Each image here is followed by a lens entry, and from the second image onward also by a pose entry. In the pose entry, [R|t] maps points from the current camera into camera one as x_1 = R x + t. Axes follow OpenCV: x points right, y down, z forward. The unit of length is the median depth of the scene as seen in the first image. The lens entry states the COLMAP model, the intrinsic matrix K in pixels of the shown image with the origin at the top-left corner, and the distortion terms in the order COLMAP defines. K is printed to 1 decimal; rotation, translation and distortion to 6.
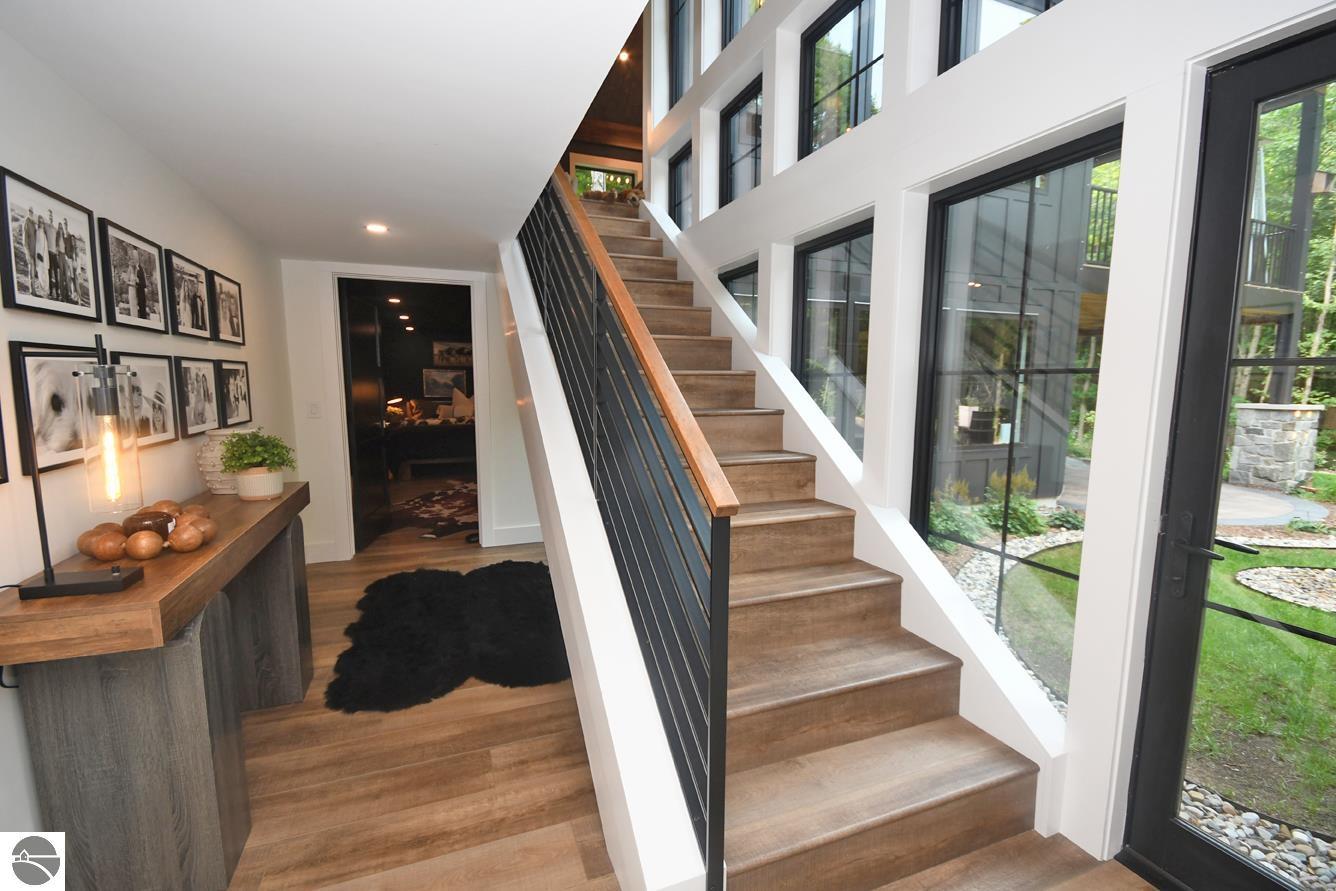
lens RADIAL K [[574.1, 0, 665.6], [0, 574.1, 453.6], [0, 0, 1]] dist [0.023357, -0.018480]
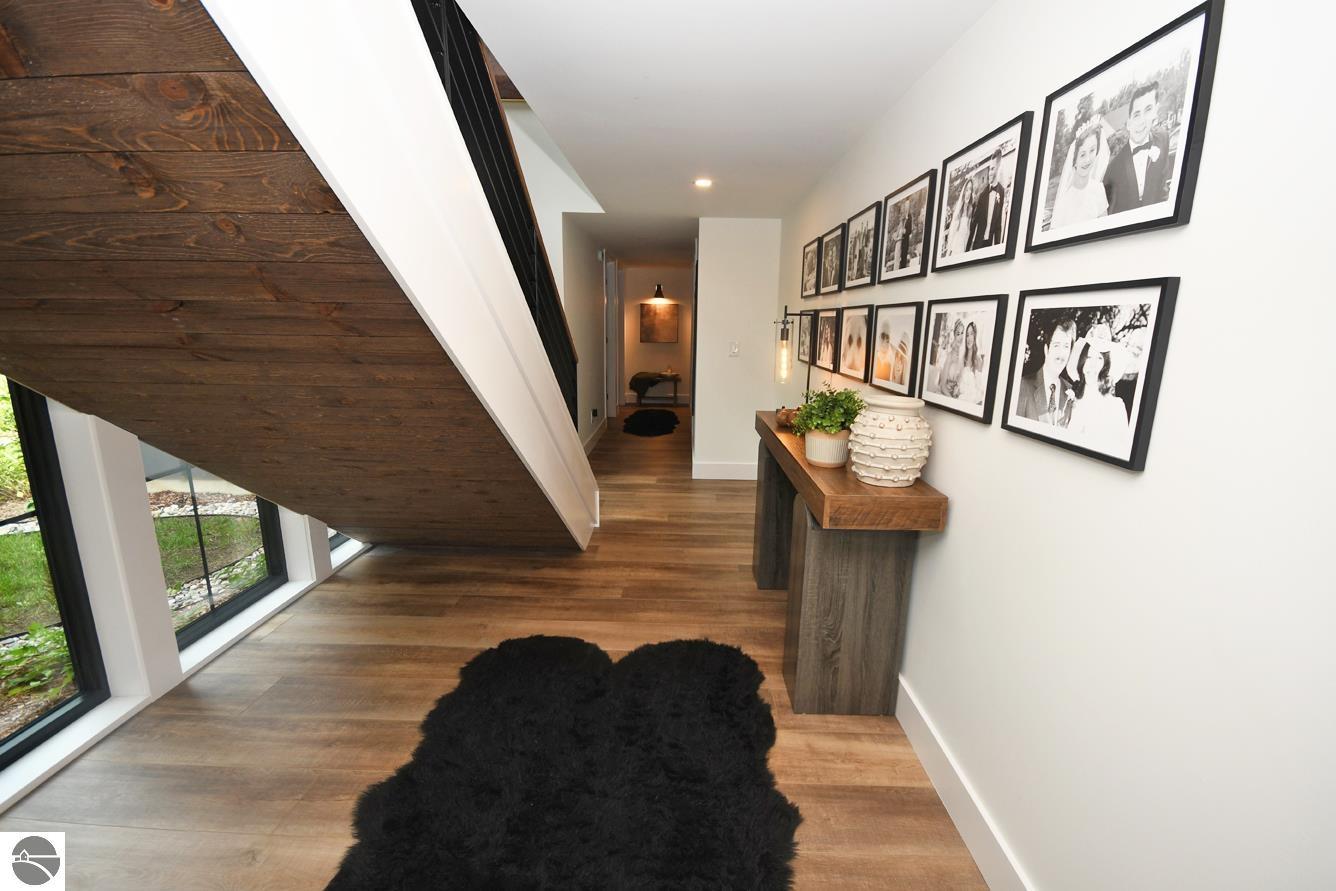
lens RADIAL K [[589.8, 0, 674.1], [0, 589.8, 449.8], [0, 0, 1]] dist [-0.000778, 0.000292]
pose [[-0.923091, -0.103374, 0.370429, -0.758342], [0.024948, 0.945073, 0.325905, -0.223786], [-0.383772, 0.310082, -0.869809, 1.729346]]
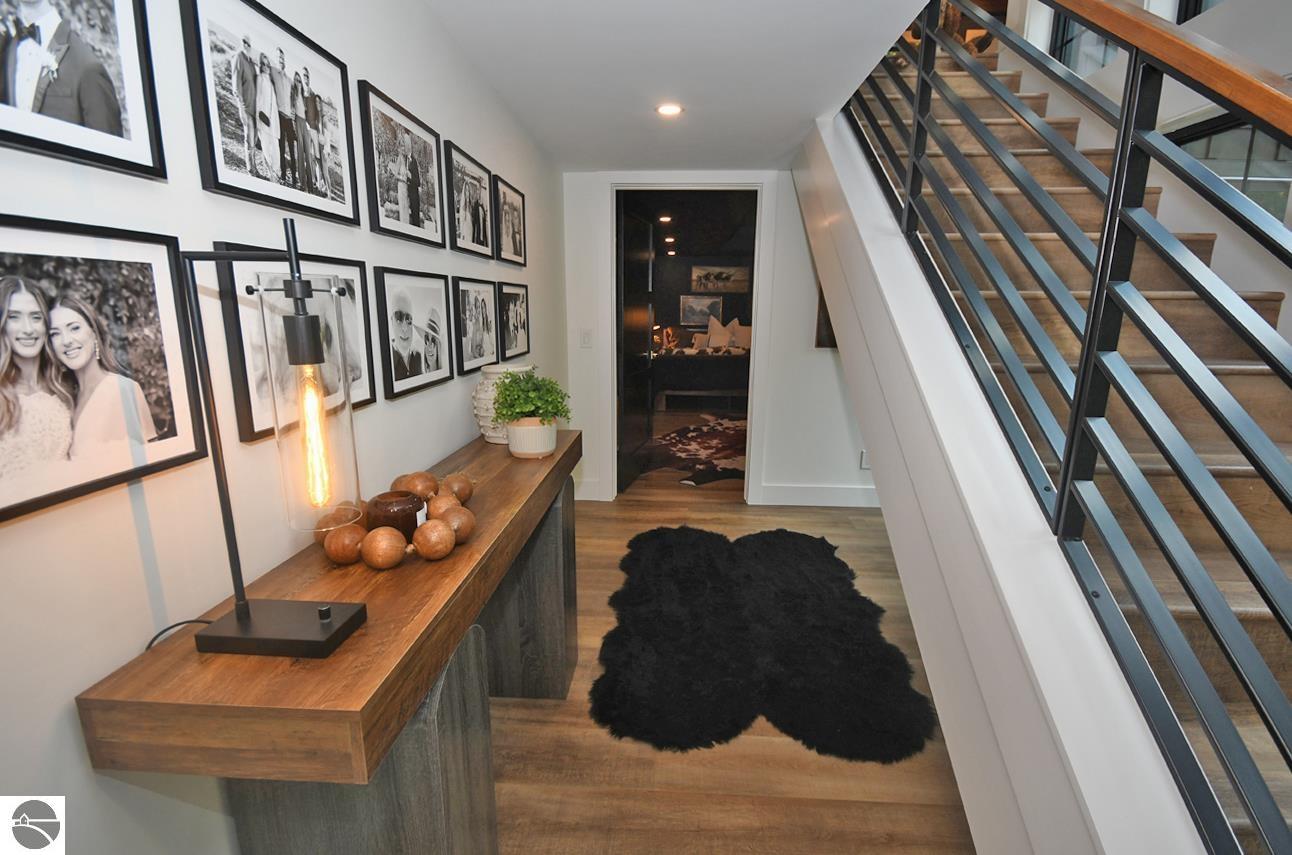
lens RADIAL K [[581.4, 0, 652.1], [0, 581.4, 434.6], [0, 0, 1]] dist [-0.001077, 0.000136]
pose [[0.910917, 0.091535, -0.402308, -0.208409], [-0.055773, 0.993448, 0.099750, -0.037391], [0.408803, -0.068426, 0.910054, 0.308432]]
